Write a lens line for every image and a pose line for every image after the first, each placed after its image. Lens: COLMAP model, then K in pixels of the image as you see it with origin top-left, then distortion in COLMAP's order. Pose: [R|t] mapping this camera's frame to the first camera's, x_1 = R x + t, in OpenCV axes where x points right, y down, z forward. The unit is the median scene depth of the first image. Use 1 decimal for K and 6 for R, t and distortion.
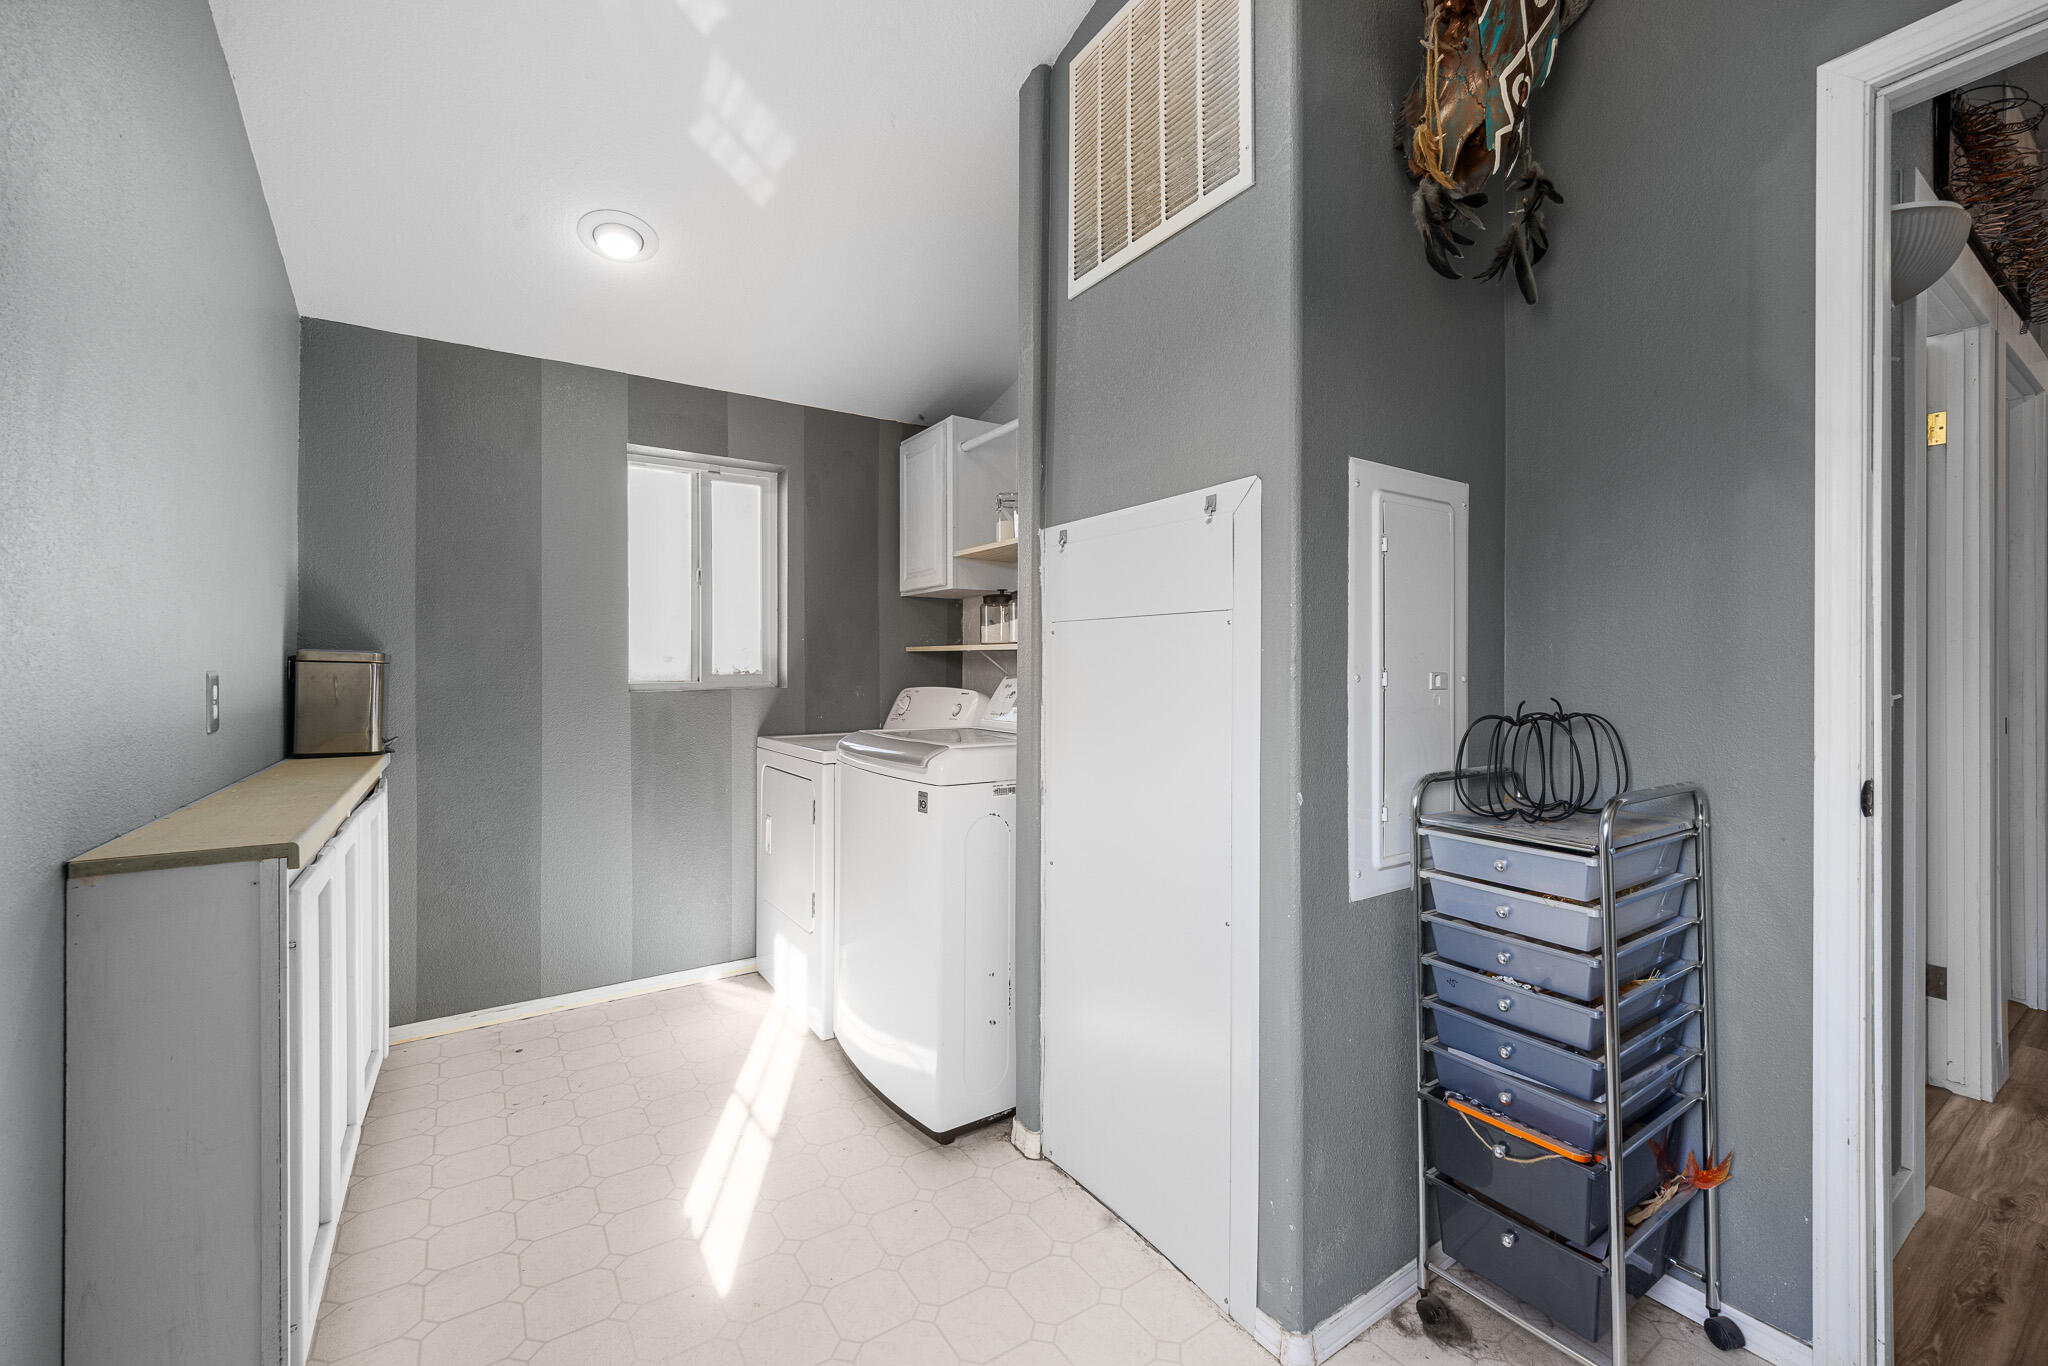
lens RADIAL K [[826.0, 0, 1020.3], [0, 826.0, 668.6], [0, 0, 1]] dist [-0.001623, 0.000325]
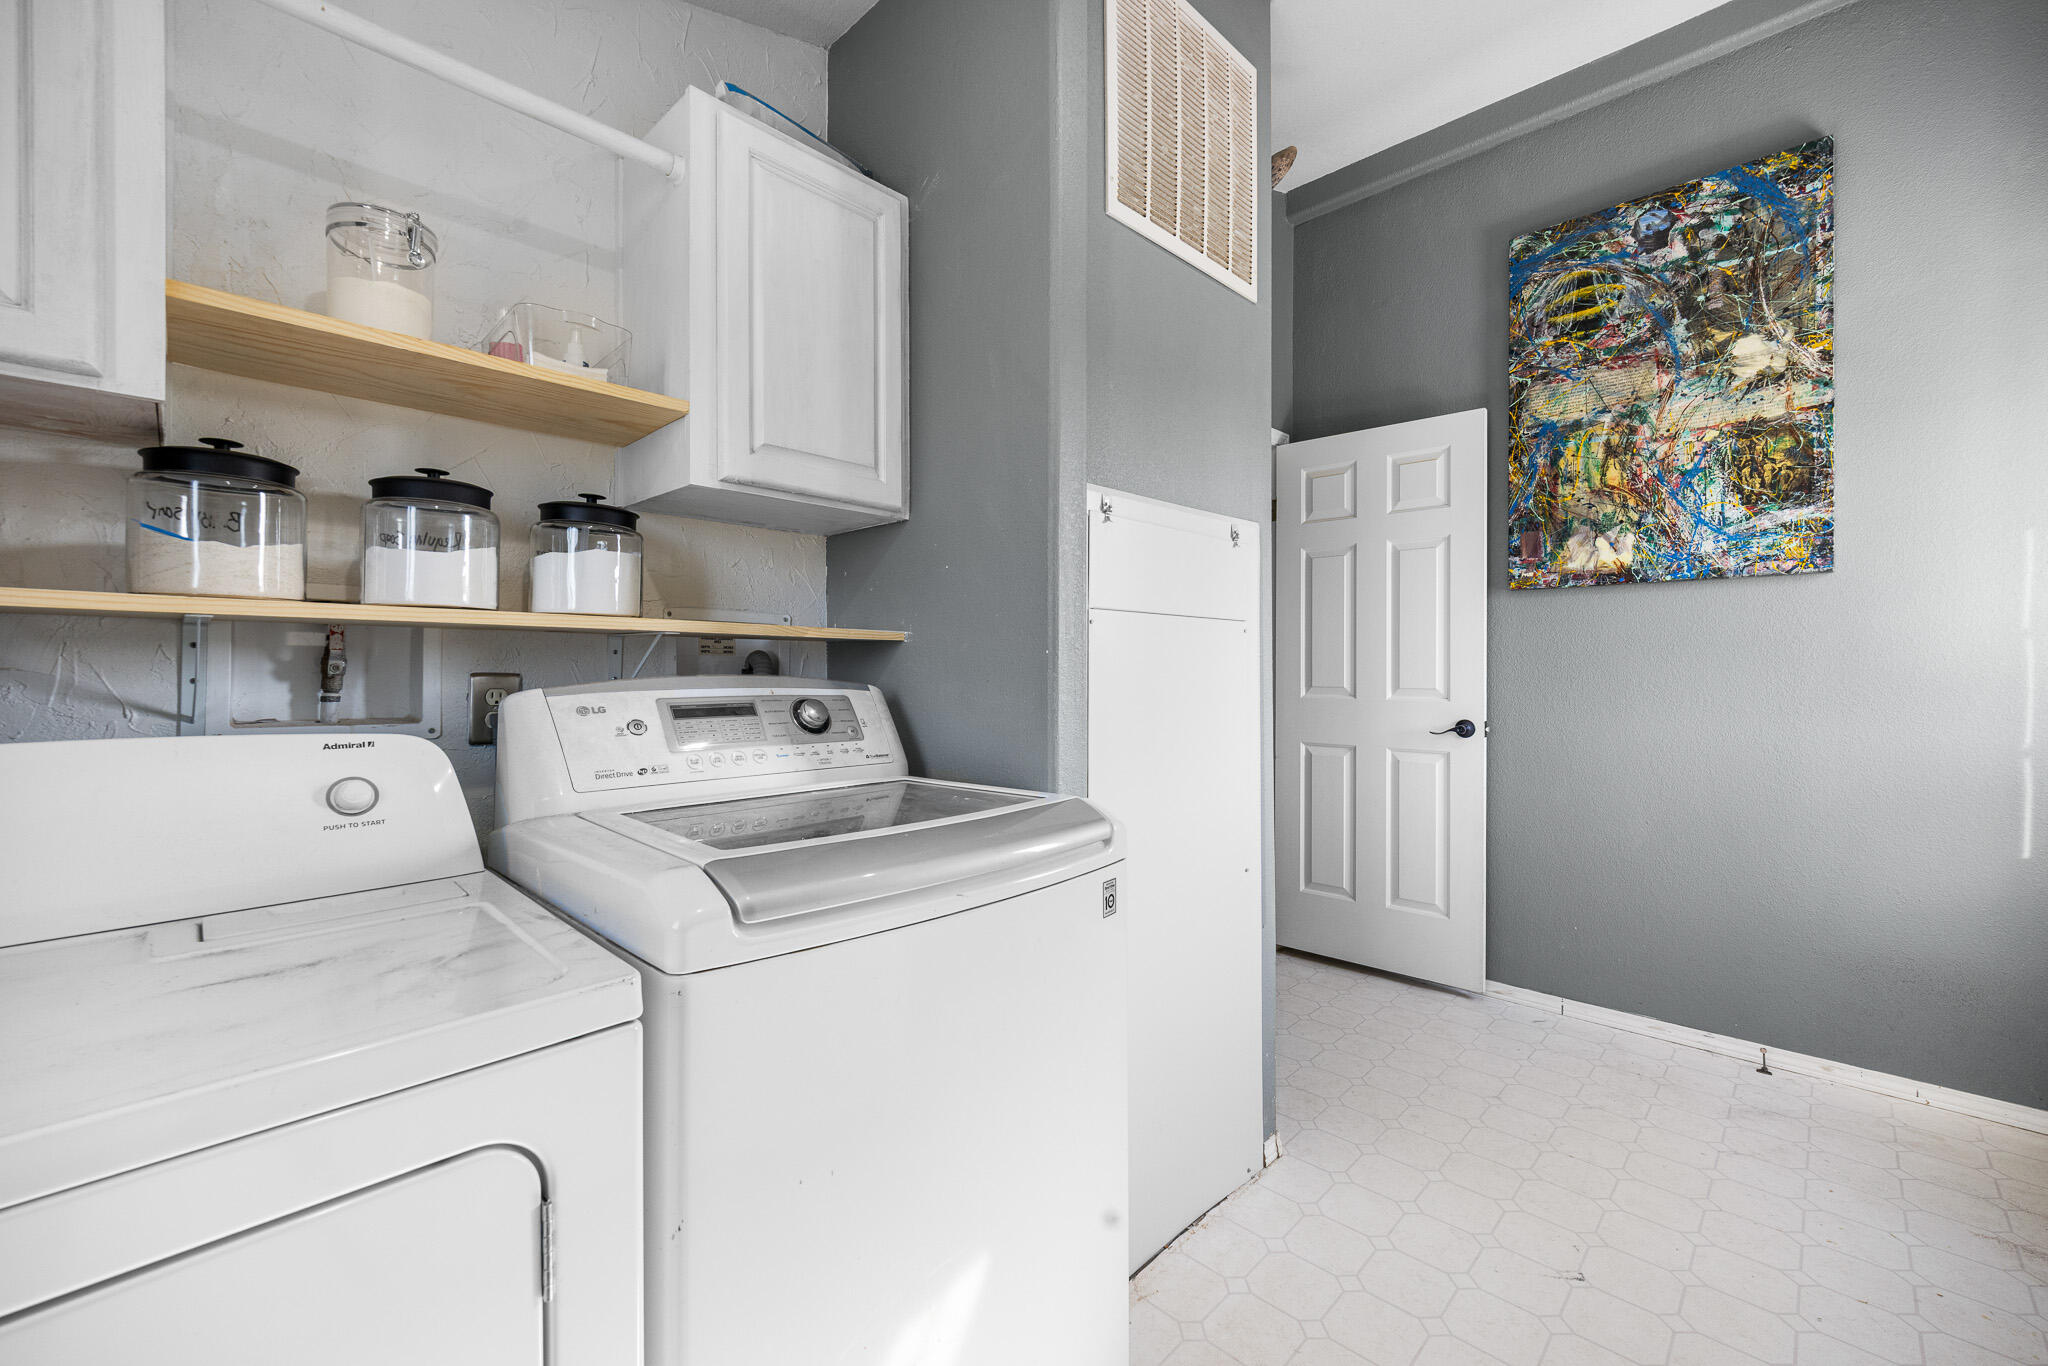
lens RADIAL K [[826.0, 0, 1025.5], [0, 826.0, 666.3], [0, 0, 1]] dist [-0.001623, 0.000325]
pose [[-0.206463, 0.000546, 0.978454, -0.525036], [0.002548, 0.999997, -0.000020, -0.001655], [-0.978451, 0.002489, -0.206464, 0.912811]]
